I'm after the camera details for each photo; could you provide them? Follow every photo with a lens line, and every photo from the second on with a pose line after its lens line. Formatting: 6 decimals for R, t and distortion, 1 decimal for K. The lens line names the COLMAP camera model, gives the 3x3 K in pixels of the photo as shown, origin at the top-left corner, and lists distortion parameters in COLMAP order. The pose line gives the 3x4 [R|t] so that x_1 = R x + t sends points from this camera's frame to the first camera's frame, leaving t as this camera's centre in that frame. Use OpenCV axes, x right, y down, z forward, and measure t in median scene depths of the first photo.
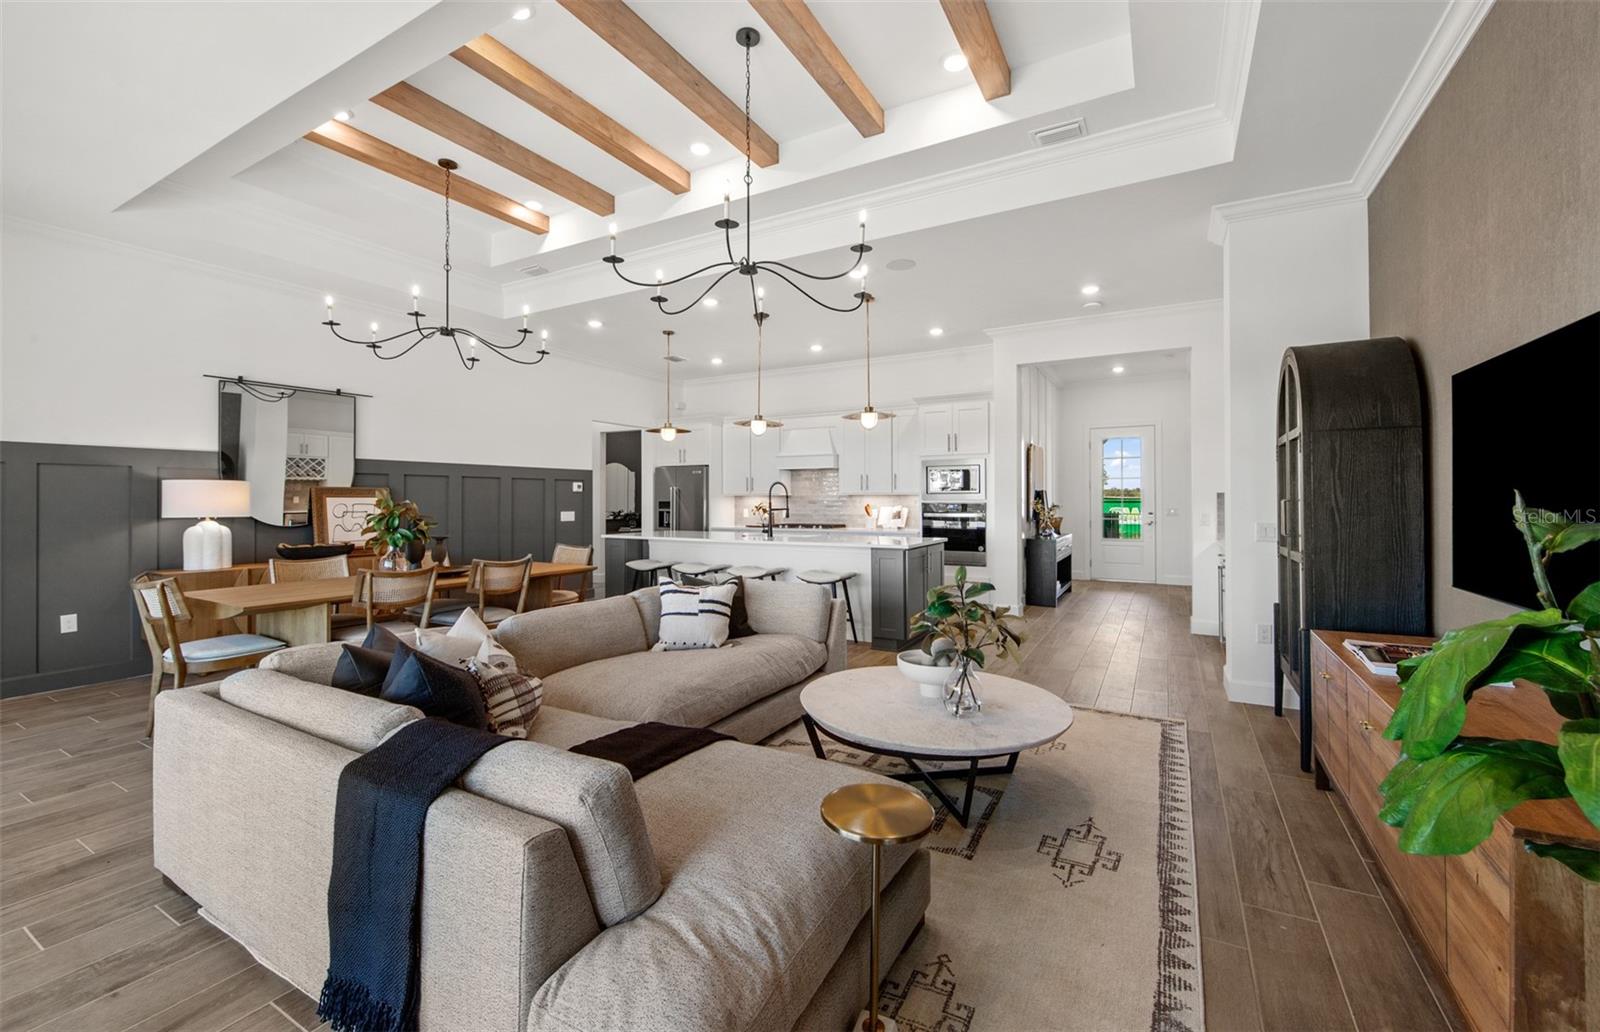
lens RADIAL K [[651.7, 0, 794.3], [0, 651.7, 487.4], [0, 0, 1]] dist [0.005313, -0.004378]
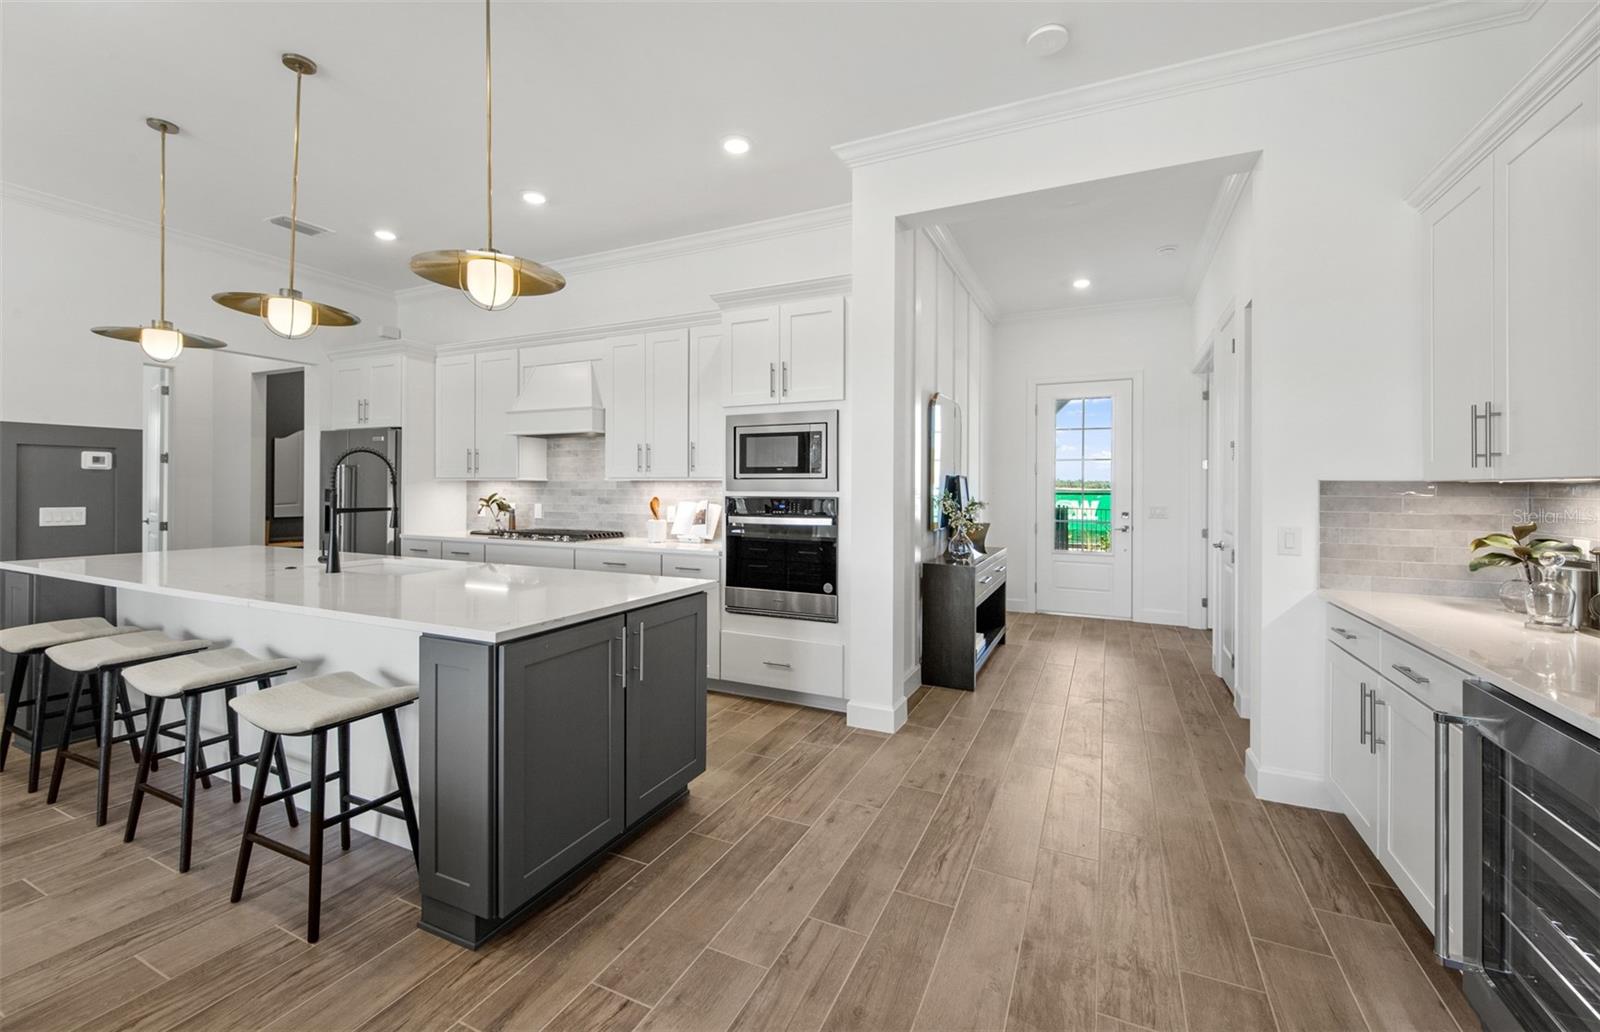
lens RADIAL K [[651.7, 0, 796.3], [0, 651.7, 484.8], [0, 0, 1]] dist [0.005313, -0.004378]
pose [[0.997089, 0.009079, 0.075709, 0.222772], [-0.010144, 0.999855, 0.013698, 0.006861], [-0.075574, -0.014427, 0.997036, 0.497224]]
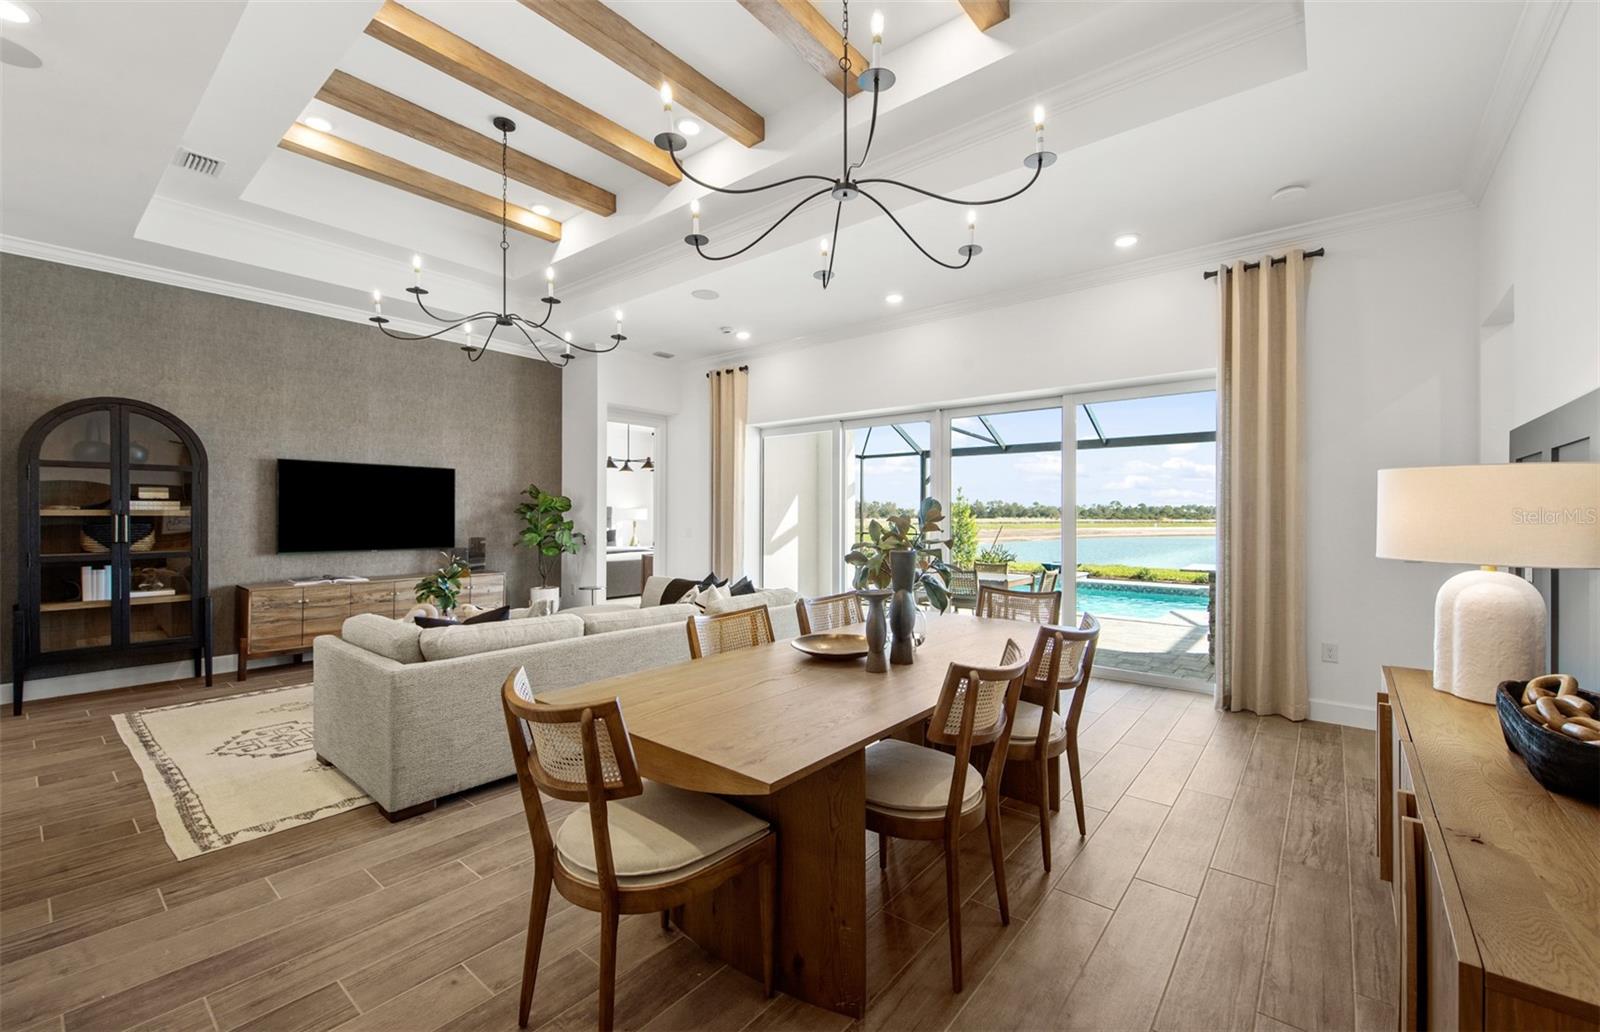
lens RADIAL K [[651.7, 0, 801.5], [0, 651.7, 512.7], [0, 0, 1]] dist [0.005313, -0.004378]
pose [[-0.986667, 0.001981, 0.162738, -0.375805], [-0.002405, 0.999639, -0.026750, 0.020515], [-0.162732, -0.026785, -0.986307, 0.982770]]
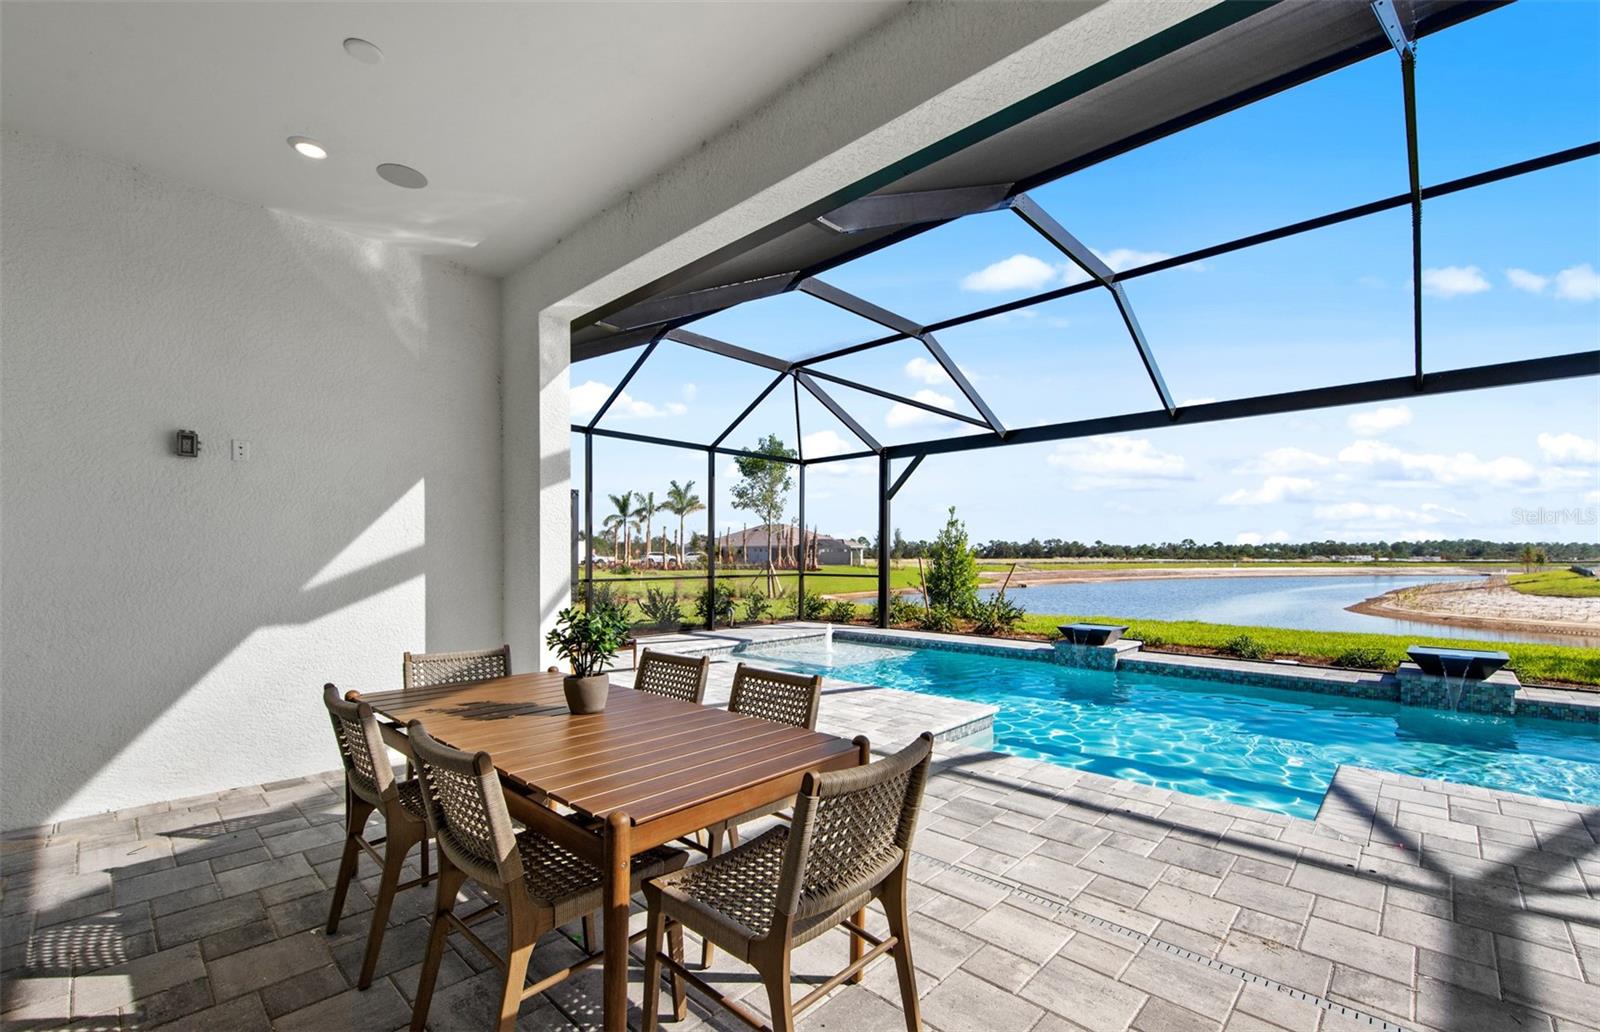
lens RADIAL K [[651.7, 0, 778.0], [0, 651.7, 566.5], [0, 0, 1]] dist [0.005313, -0.004378]
pose [[-0.962085, 0.000305, 0.272751, -0.613658], [-0.001611, 0.999976, -0.006800, 0.023527], [-0.272746, -0.006982, -0.962061, 0.145776]]
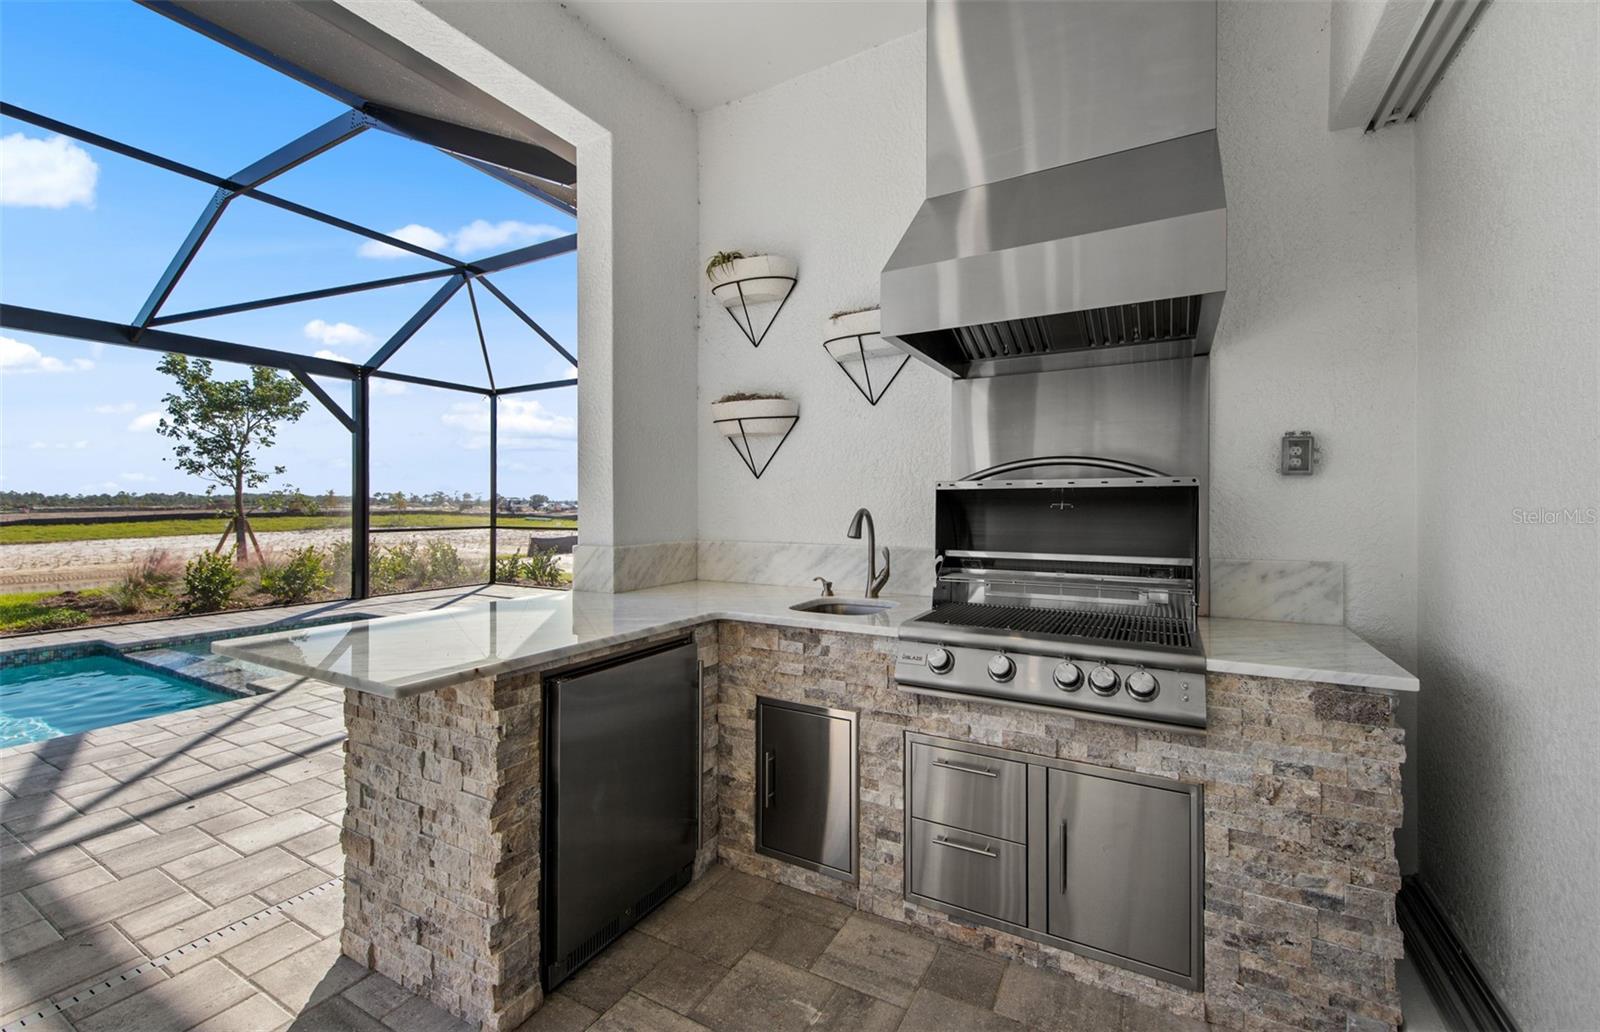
lens RADIAL K [[651.7, 0, 801.6], [0, 651.7, 506.5], [0, 0, 1]] dist [0.005313, -0.004378]
pose [[0.006668, 0.006639, -0.999956, -0.556596], [0.021063, 0.999755, 0.006778, 0.022559], [0.999756, -0.021107, 0.006526, 0.116494]]
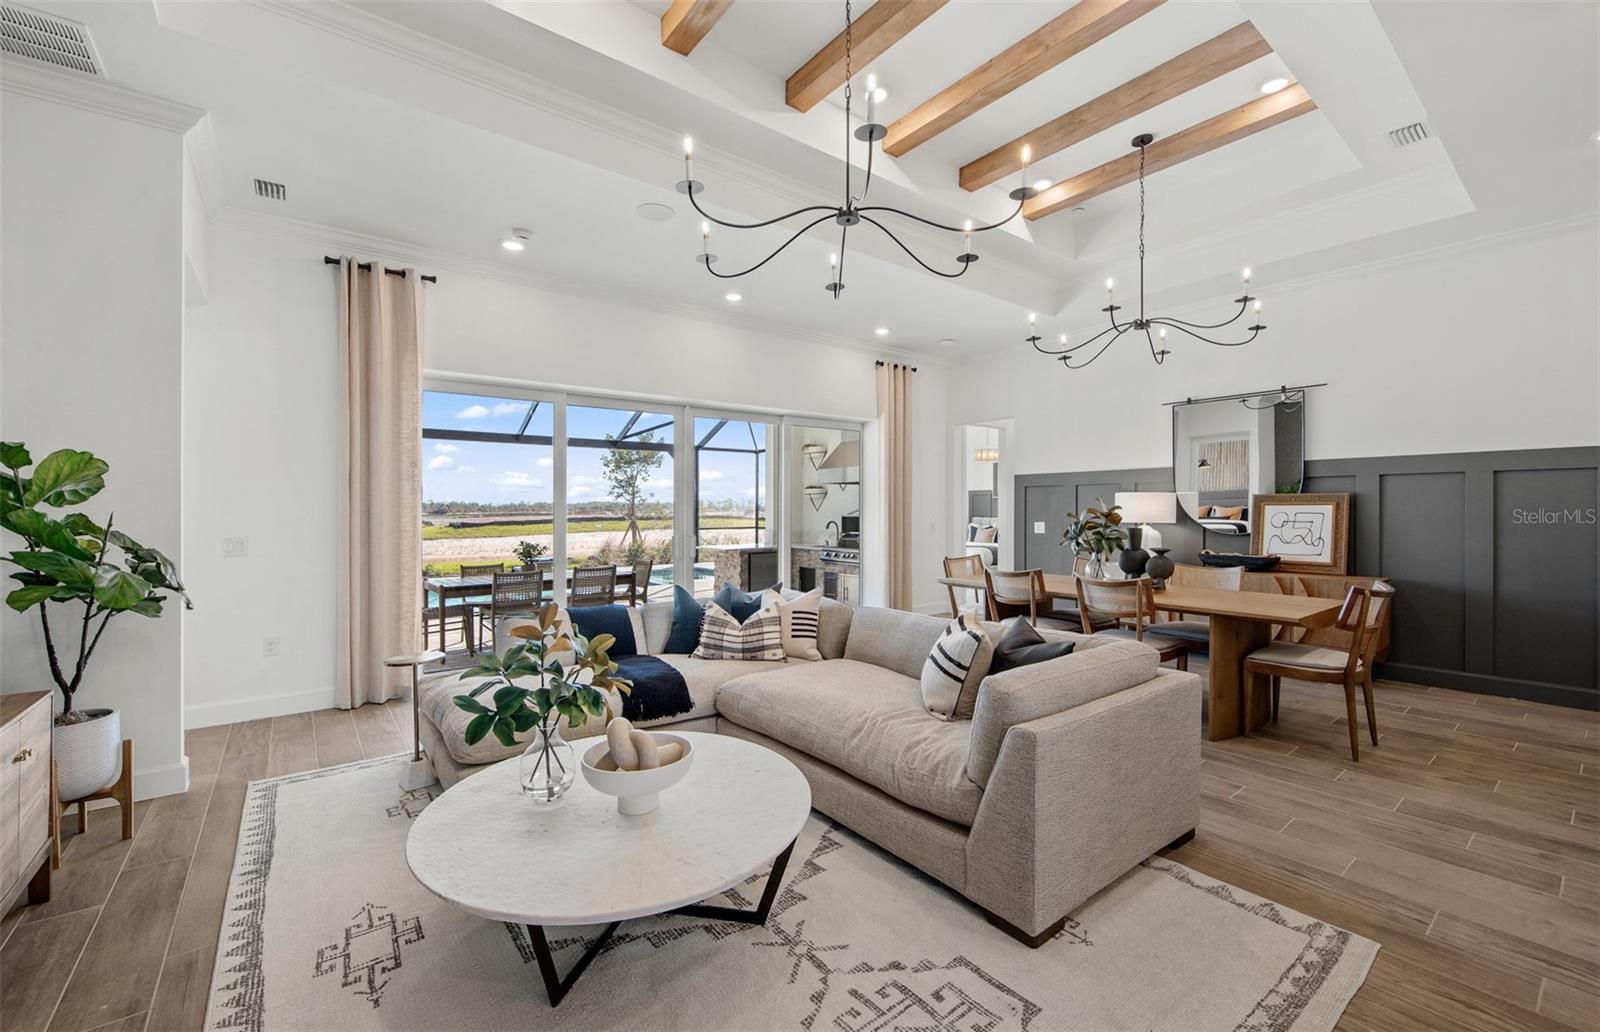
lens RADIAL K [[651.7, 0, 806.4], [0, 651.7, 501.8], [0, 0, 1]] dist [0.005313, -0.004378]
pose [[-0.372987, -0.005708, -0.927819, 0.322384], [0.024342, 0.999577, -0.015935, 0.007475], [0.927517, -0.028528, -0.372690, 0.591348]]
